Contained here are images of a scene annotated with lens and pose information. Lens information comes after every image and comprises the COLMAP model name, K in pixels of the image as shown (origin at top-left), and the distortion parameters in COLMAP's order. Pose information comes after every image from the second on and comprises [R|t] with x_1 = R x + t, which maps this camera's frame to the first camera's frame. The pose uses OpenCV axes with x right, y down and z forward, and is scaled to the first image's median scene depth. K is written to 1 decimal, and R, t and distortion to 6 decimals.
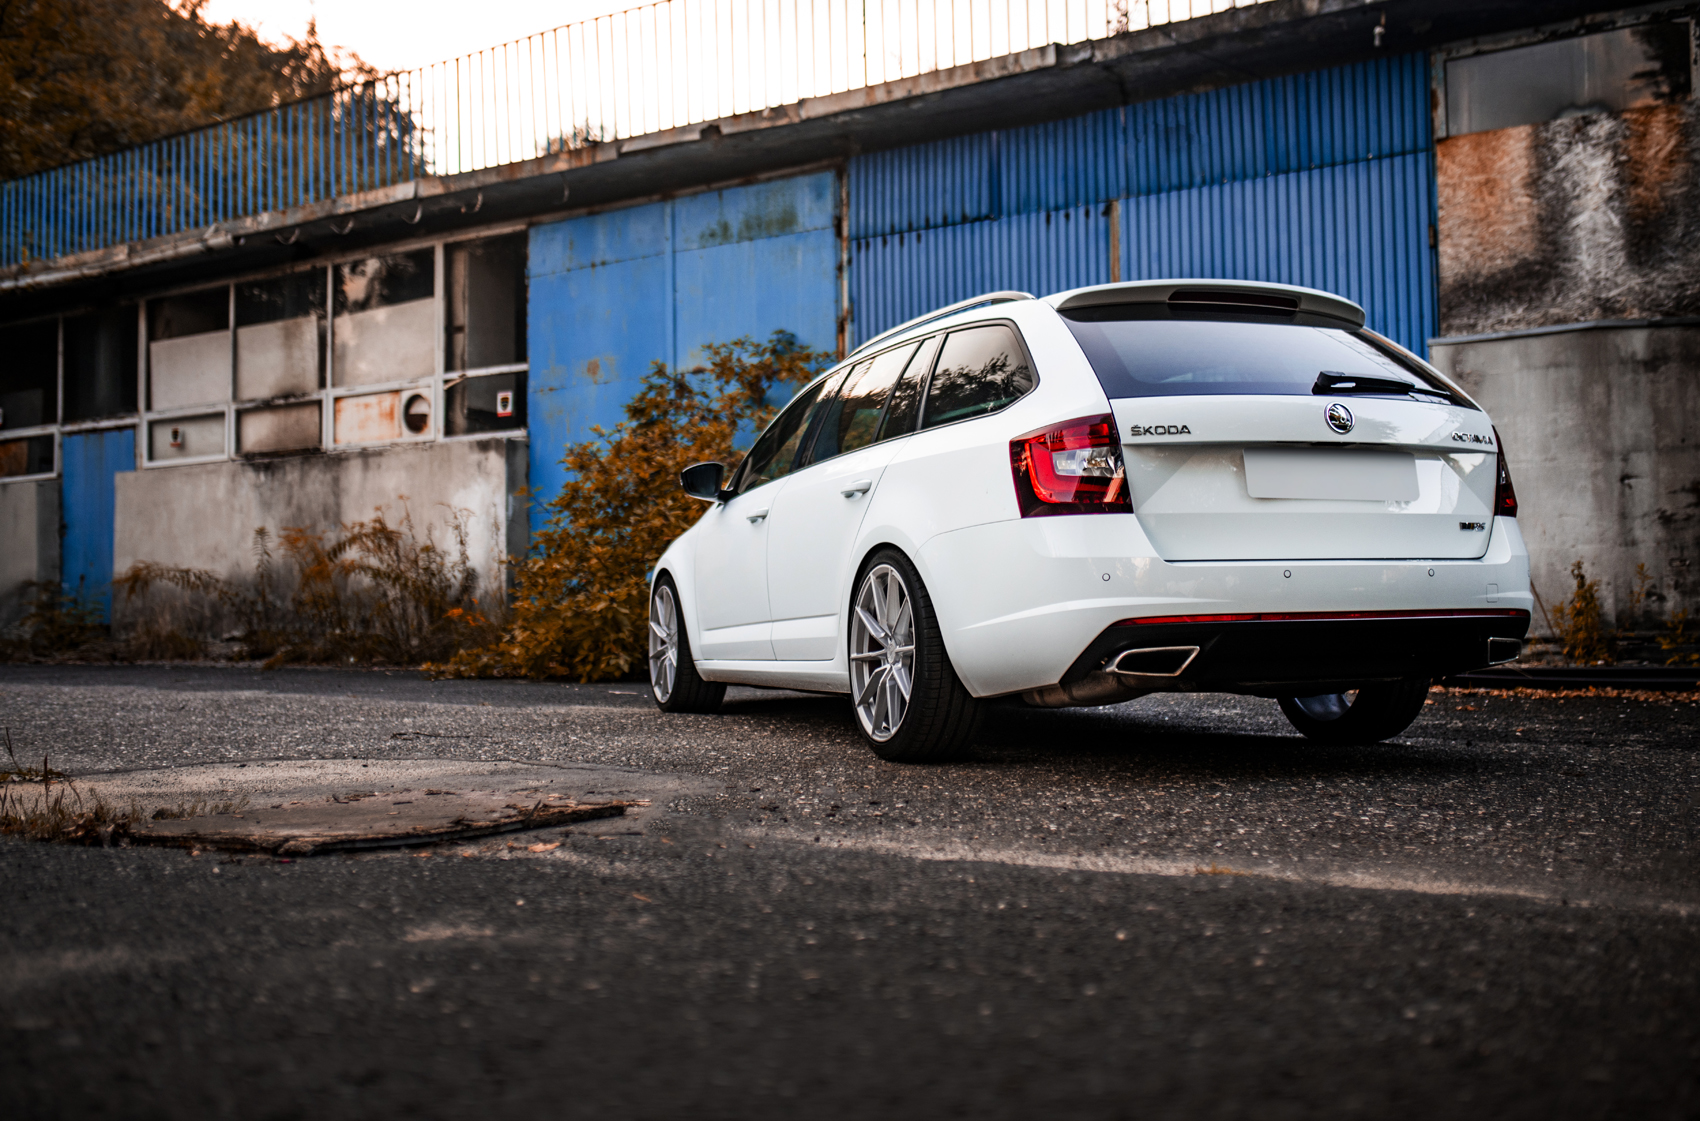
lens RADIAL K [[1673.2, 0, 850.0], [0, 1673.2, 560.5], [0, 0, 1]] dist [-0.063299, 0.091961]
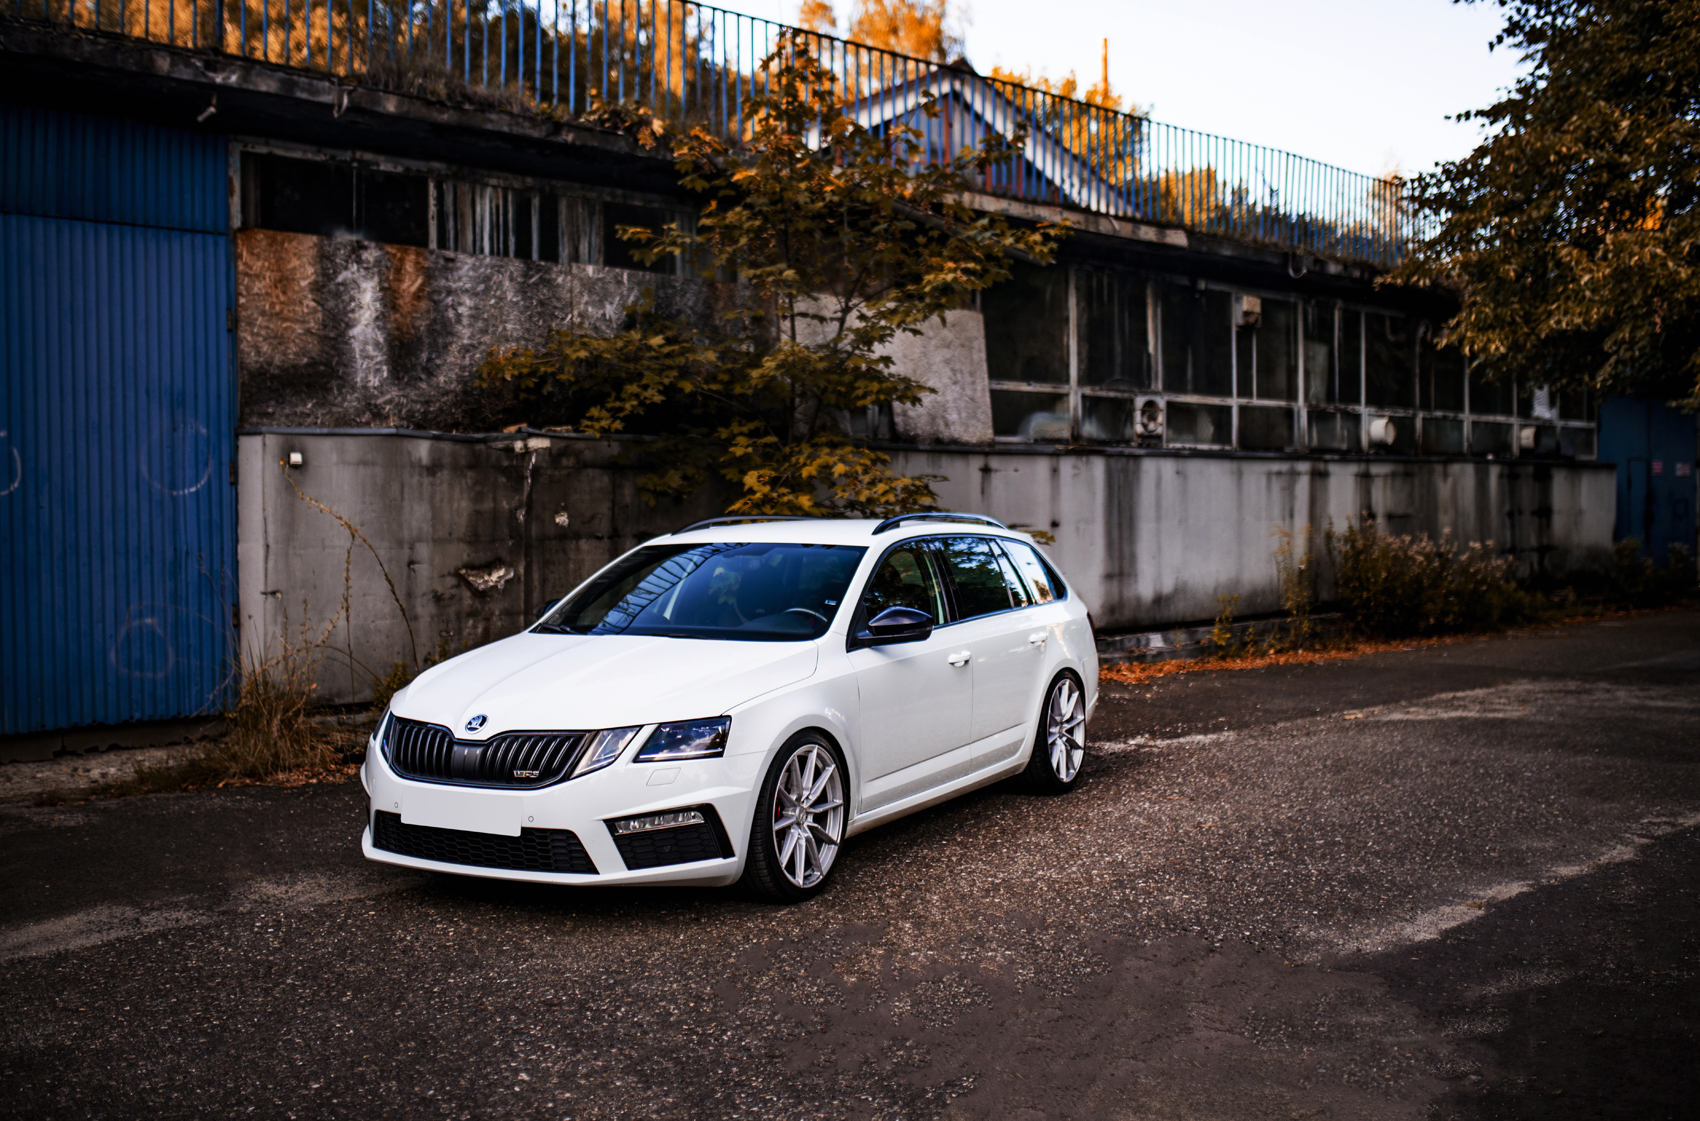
lens RADIAL K [[1714.3, 0, 850.0], [0, 1714.3, 560.5], [0, 0, 1]] dist [-0.035783, 0.028613]
pose [[0.234530, -0.018333, 0.971936, -0.553738], [-0.031081, 0.999170, 0.026347, -0.079785], [-0.971612, -0.036388, 0.233766, 0.345221]]
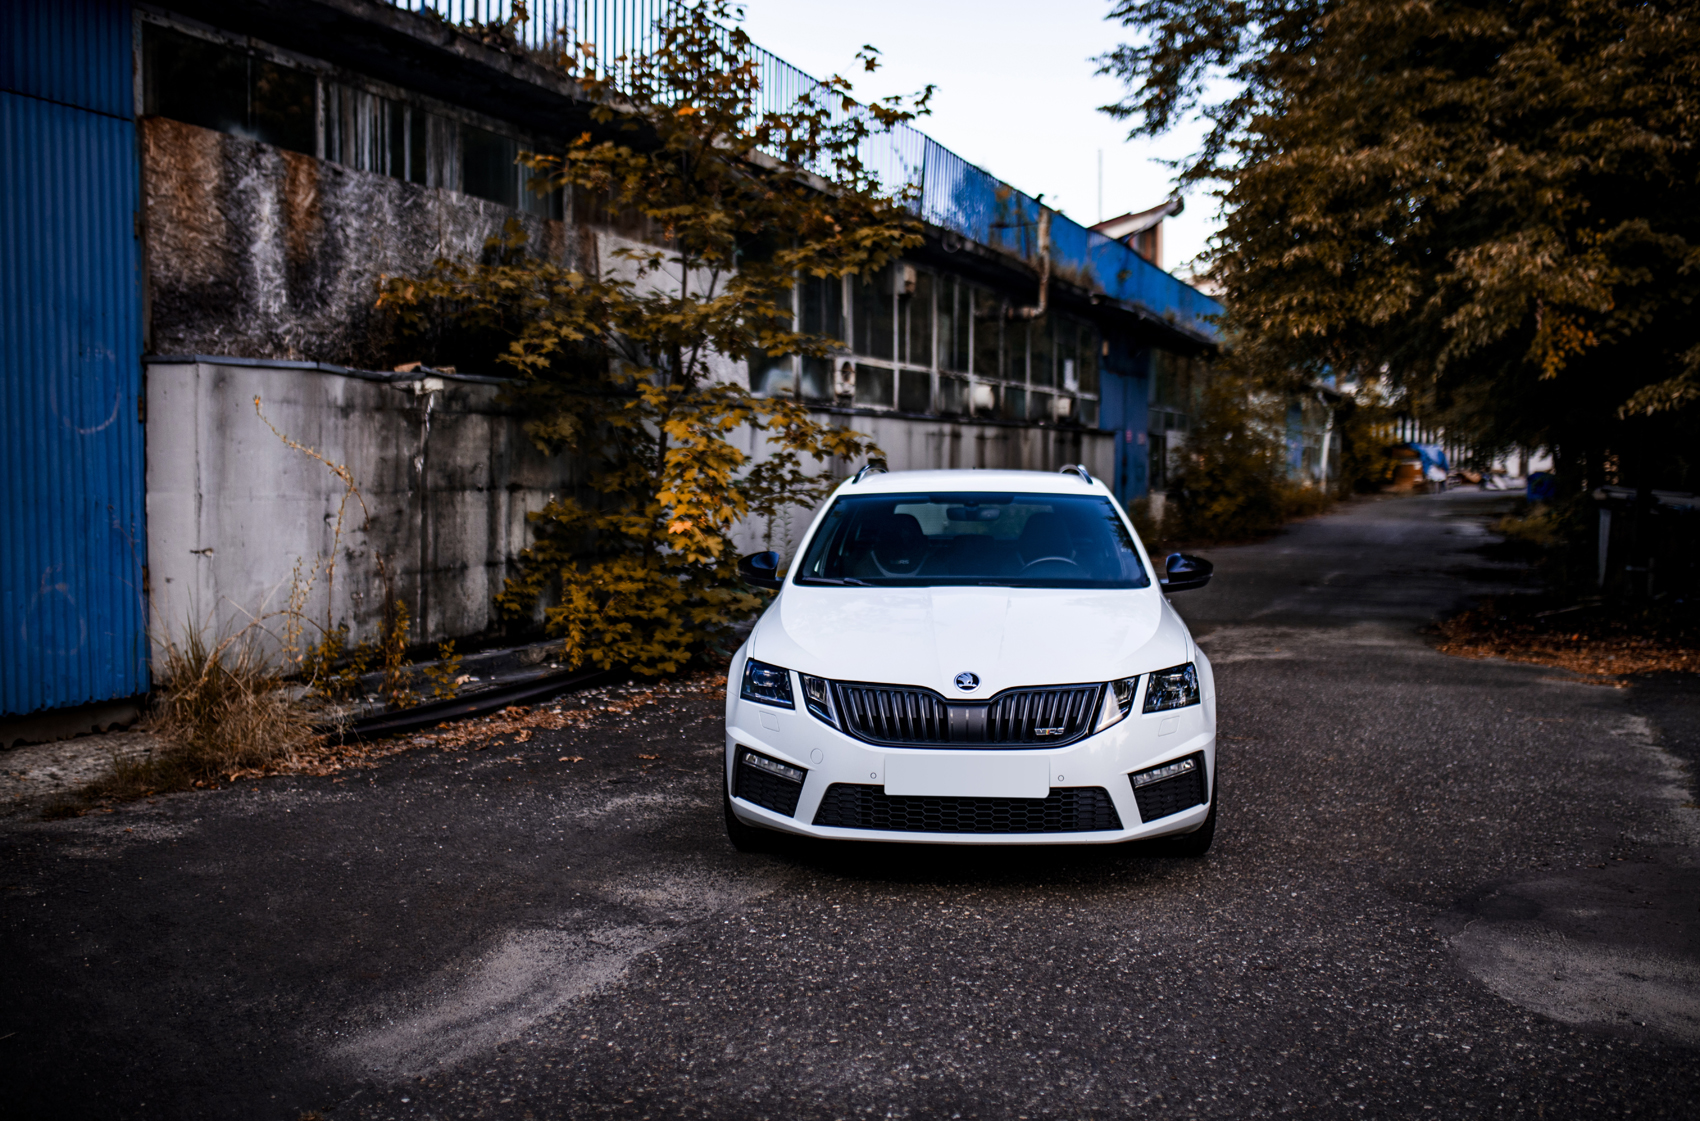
lens RADIAL K [[1652.5, 0, 883.7], [0, 1652.5, 567.9], [0, 0, 1]] dist [-0.049102, 0.074259]
pose [[-0.188602, -0.047438, 0.980907, -0.527323], [-0.037135, 0.998463, 0.041147, -0.062286], [-0.981351, -0.028665, -0.190074, 0.722575]]
